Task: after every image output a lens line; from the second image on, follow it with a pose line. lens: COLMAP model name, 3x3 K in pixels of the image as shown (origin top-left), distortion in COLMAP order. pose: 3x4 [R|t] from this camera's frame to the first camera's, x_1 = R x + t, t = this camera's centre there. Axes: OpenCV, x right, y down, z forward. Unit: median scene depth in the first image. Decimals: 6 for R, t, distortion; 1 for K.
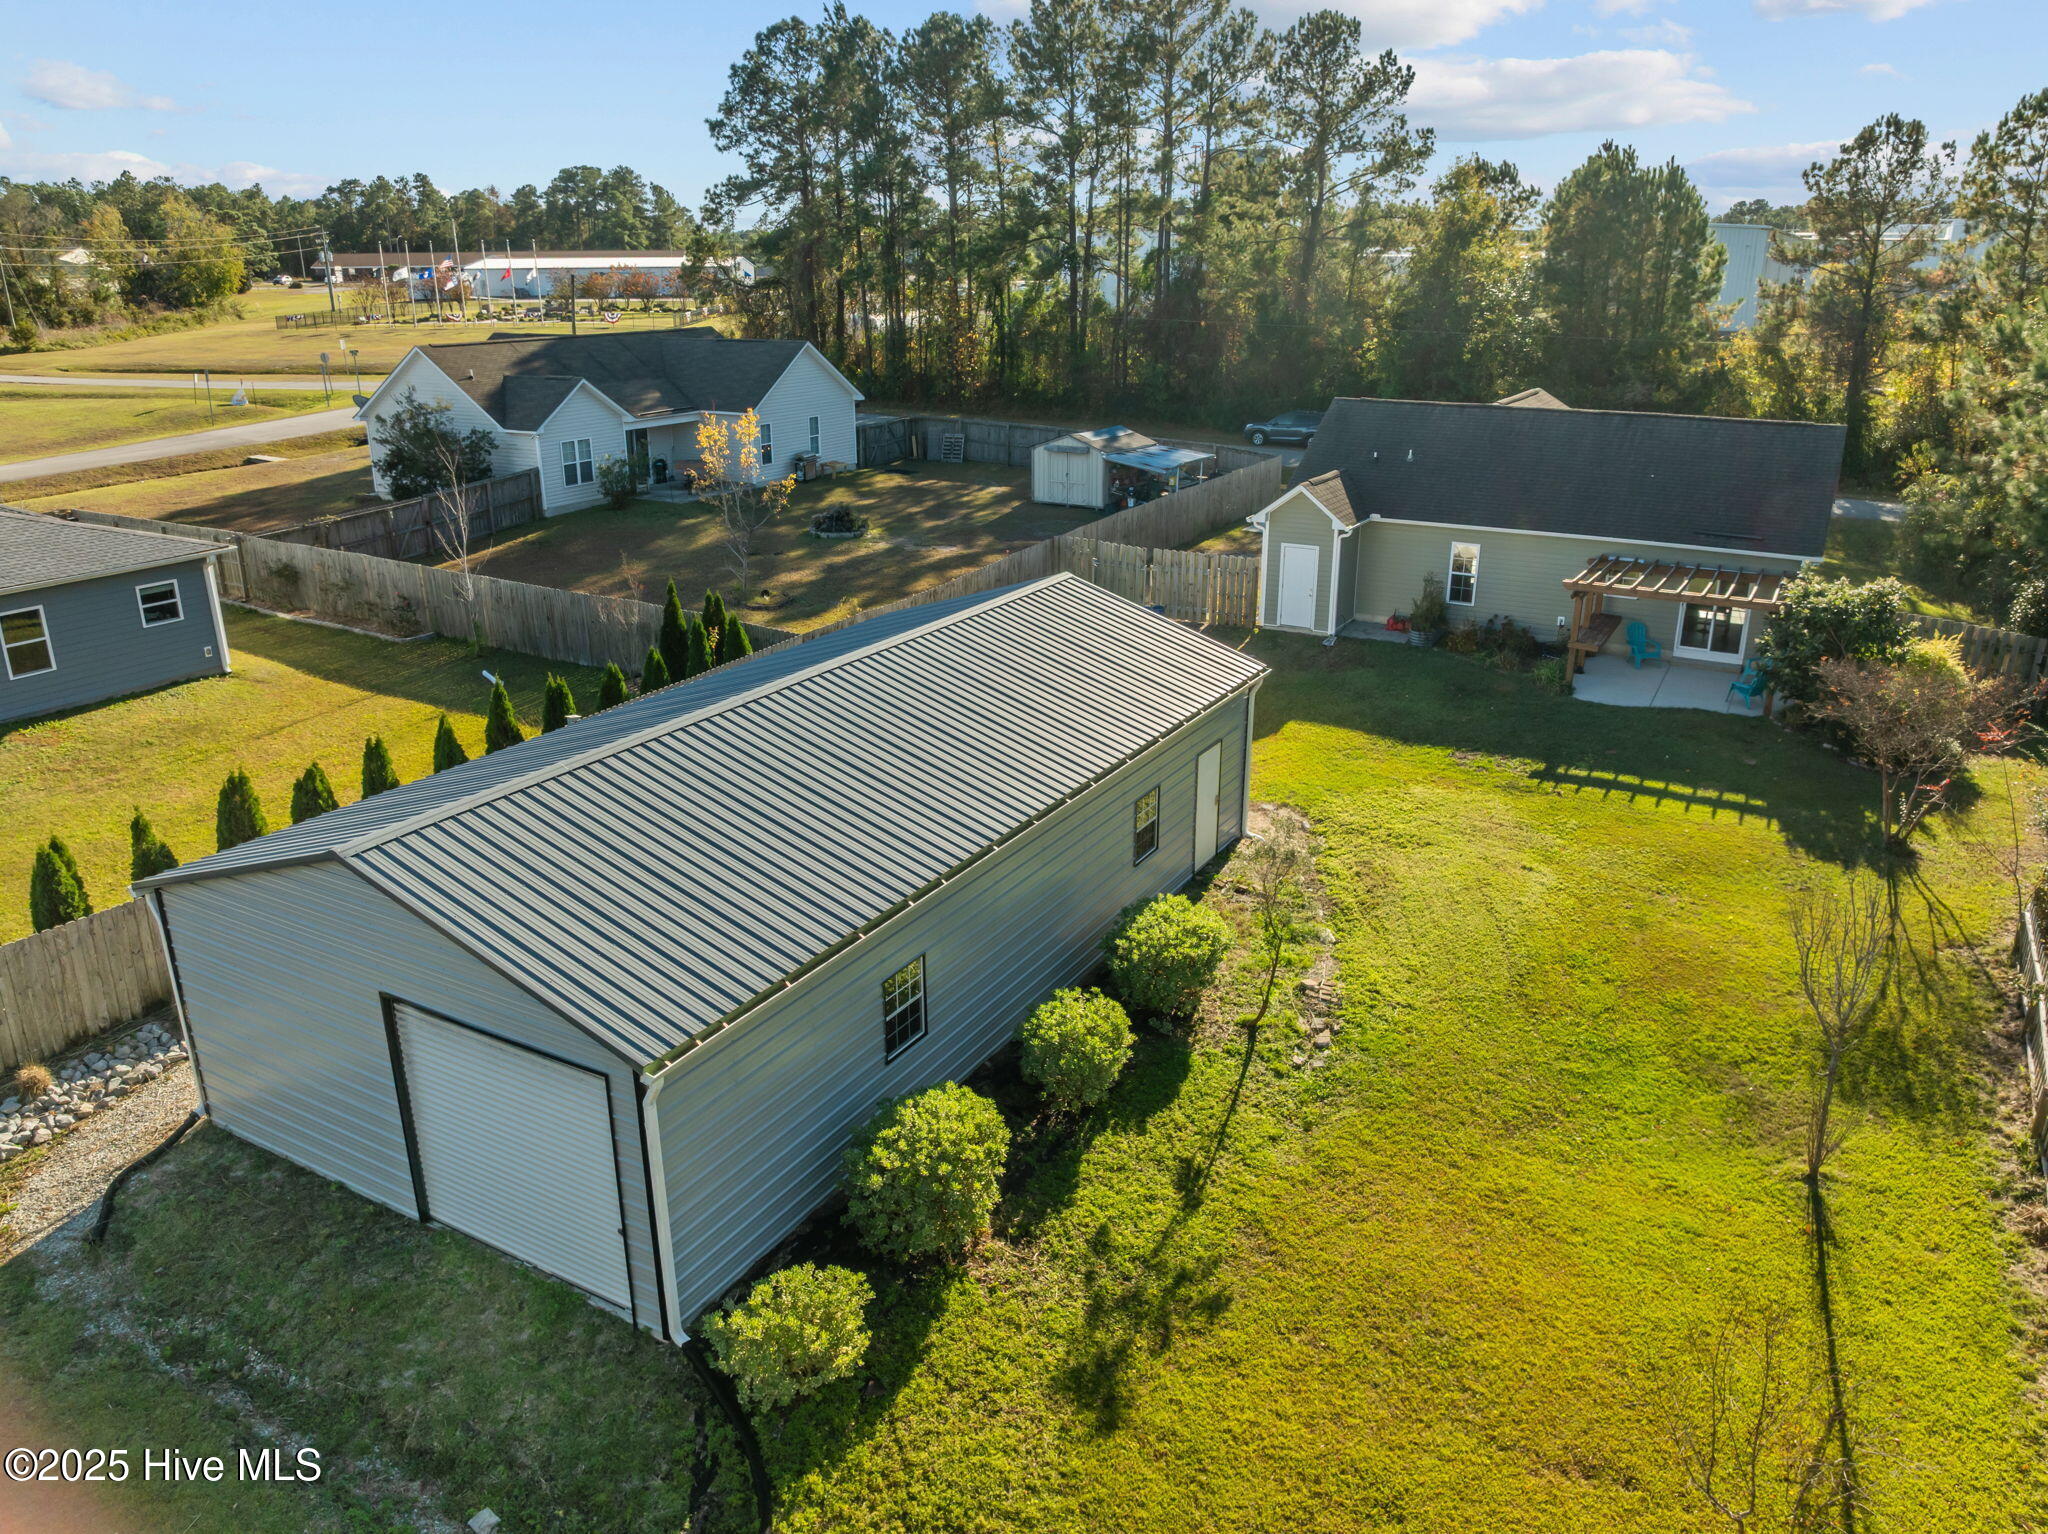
lens RADIAL K [[1453.0, 0, 1029.3], [0, 1453.0, 766.9], [0, 0, 1]] dist [-0.054587, 0.035128]
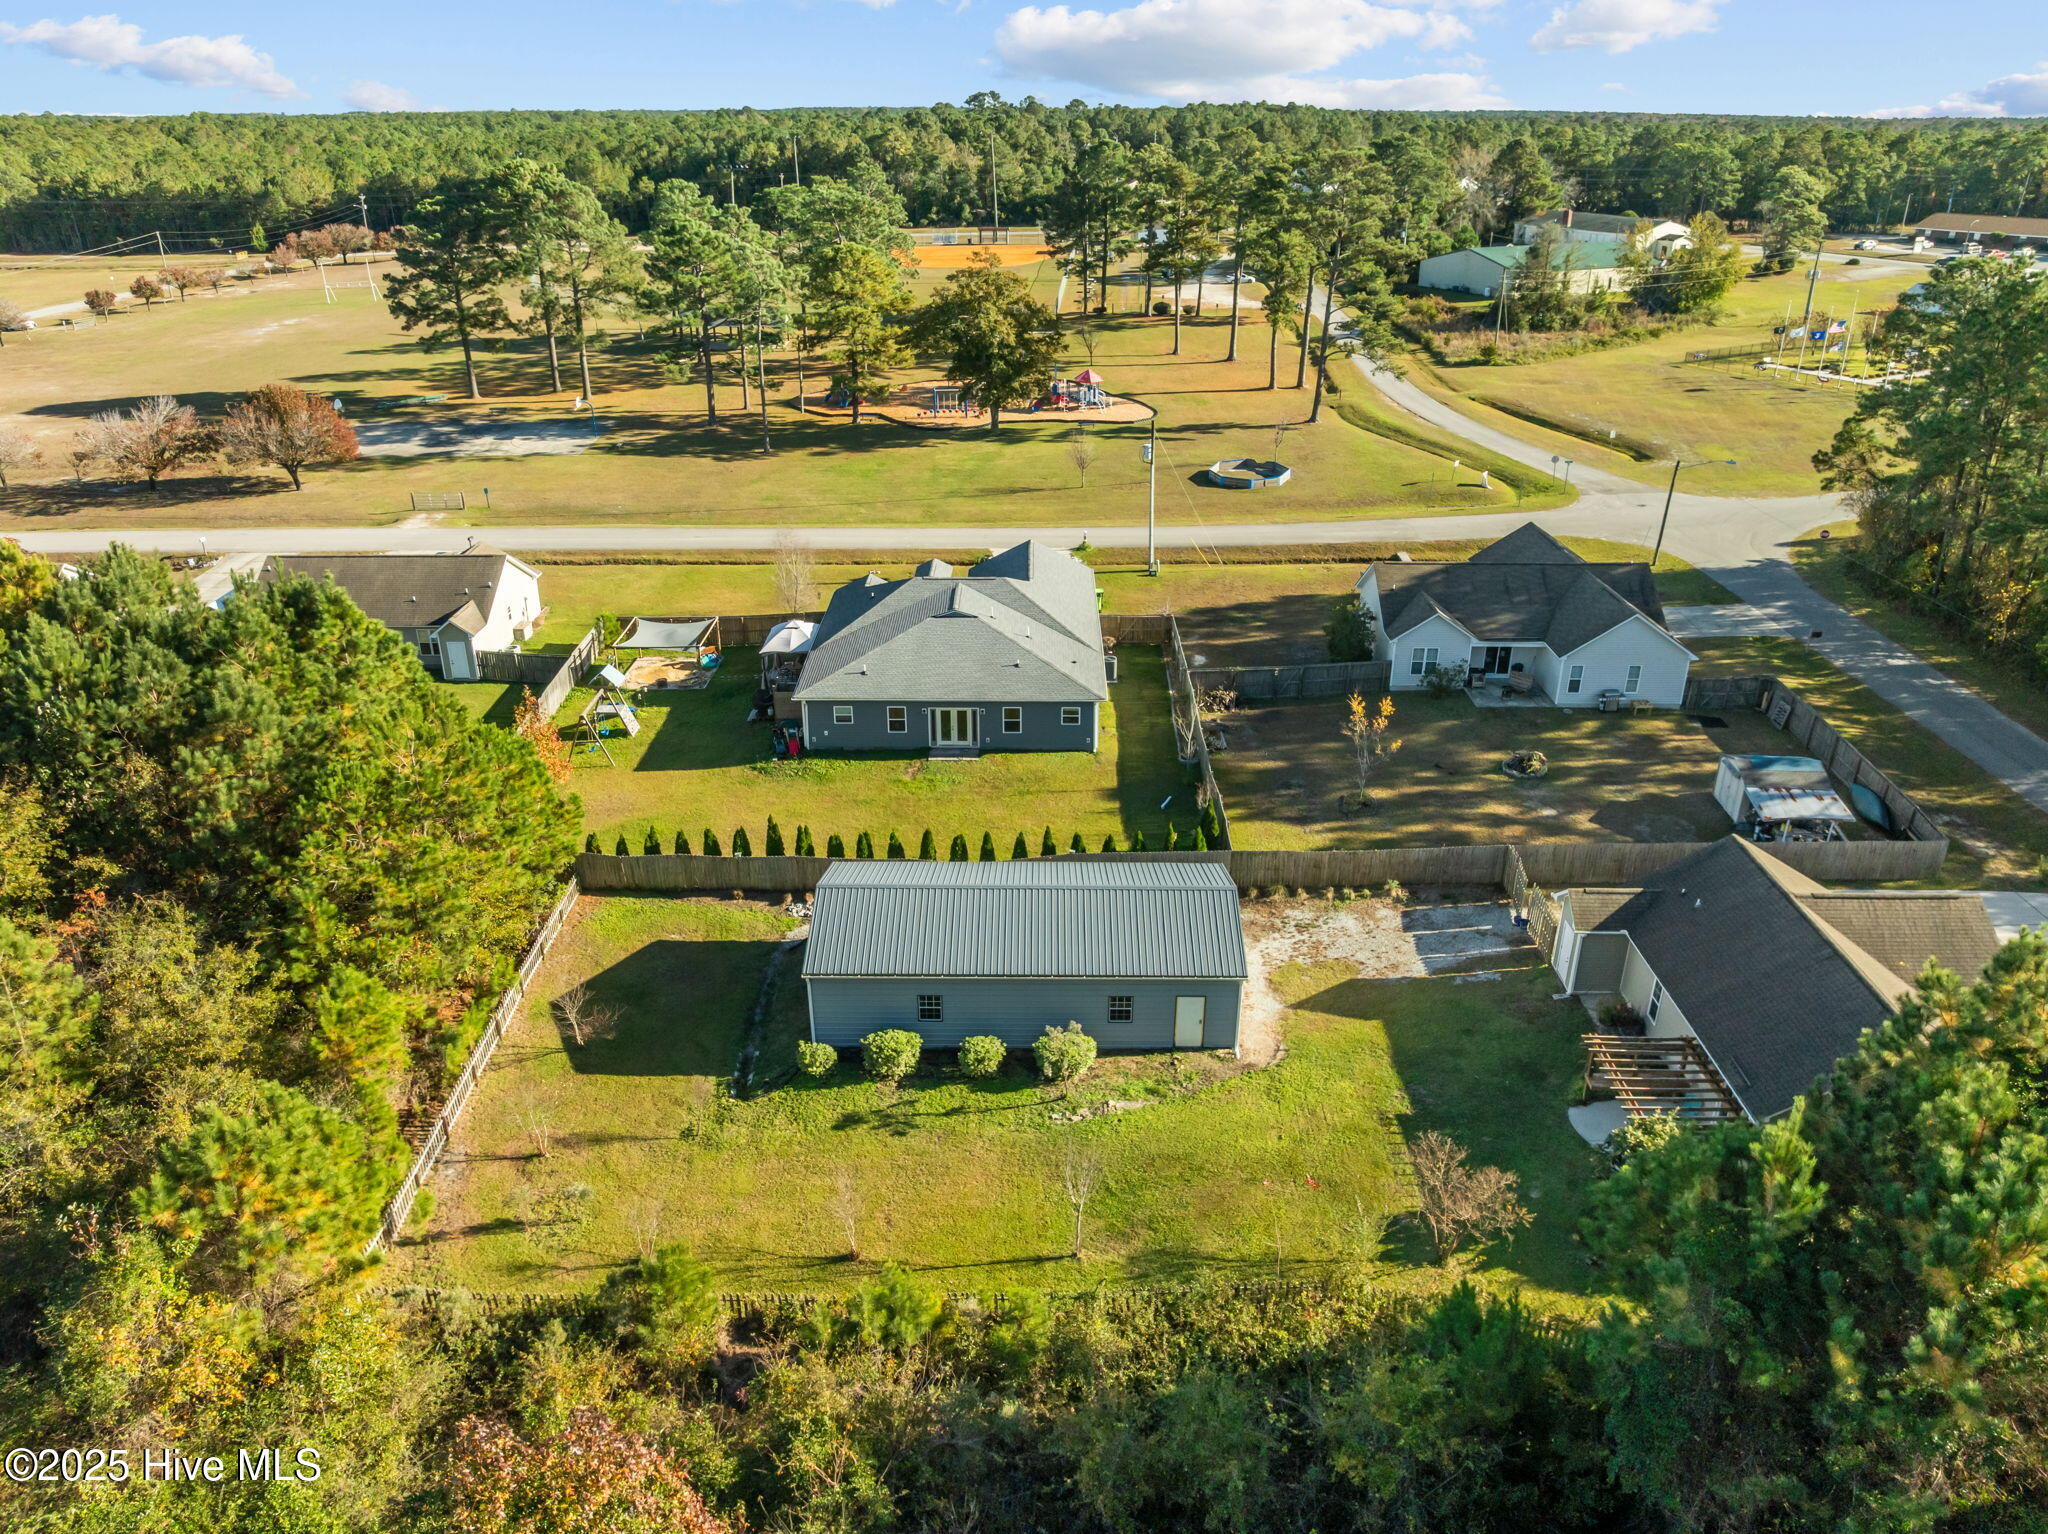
lens RADIAL K [[1436.4, 0, 1033.6], [0, 1436.4, 779.7], [0, 0, 1]] dist [-0.034085, -0.006175]
pose [[0.486692, 0.377515, -0.787790, 1.330737], [-0.292822, 0.920130, 0.260030, -0.673549], [0.823035, 0.104128, 0.558364, -0.321707]]
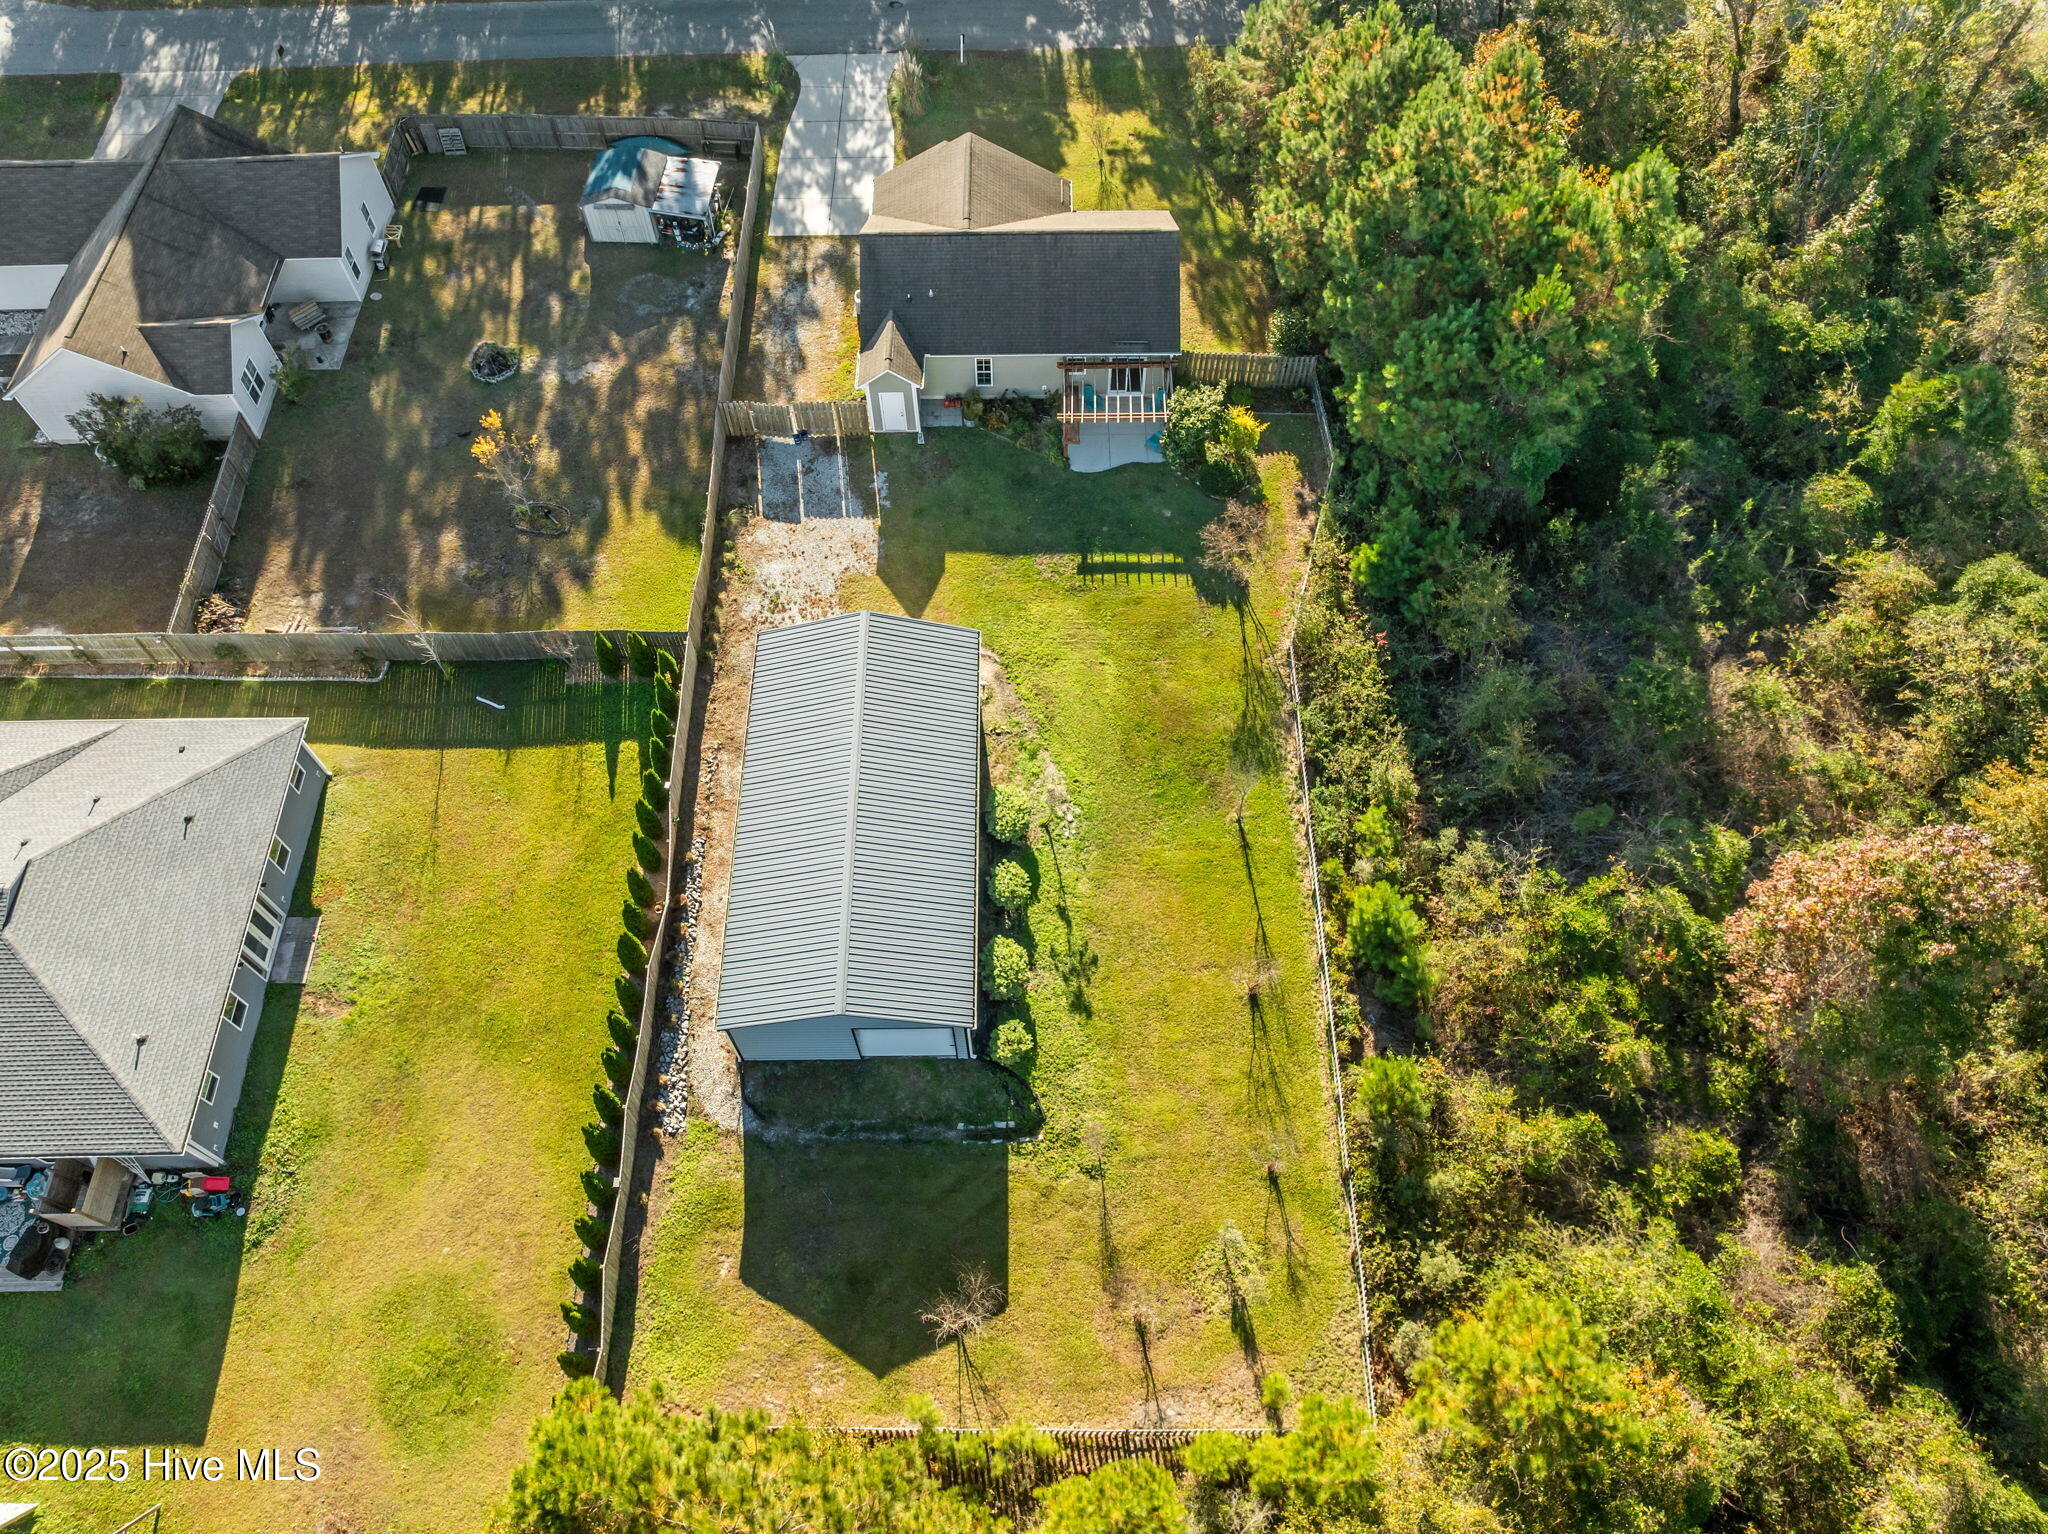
lens RADIAL K [[1462.0, 0, 1047.6], [0, 1462.0, 757.0], [0, 0, 1]] dist [-0.033905, -0.005114]
pose [[0.863537, -0.431067, 0.261696, -0.349401], [0.168841, 0.736138, 0.655434, -1.193502], [-0.475180, -0.521807, 0.708464, -0.585936]]
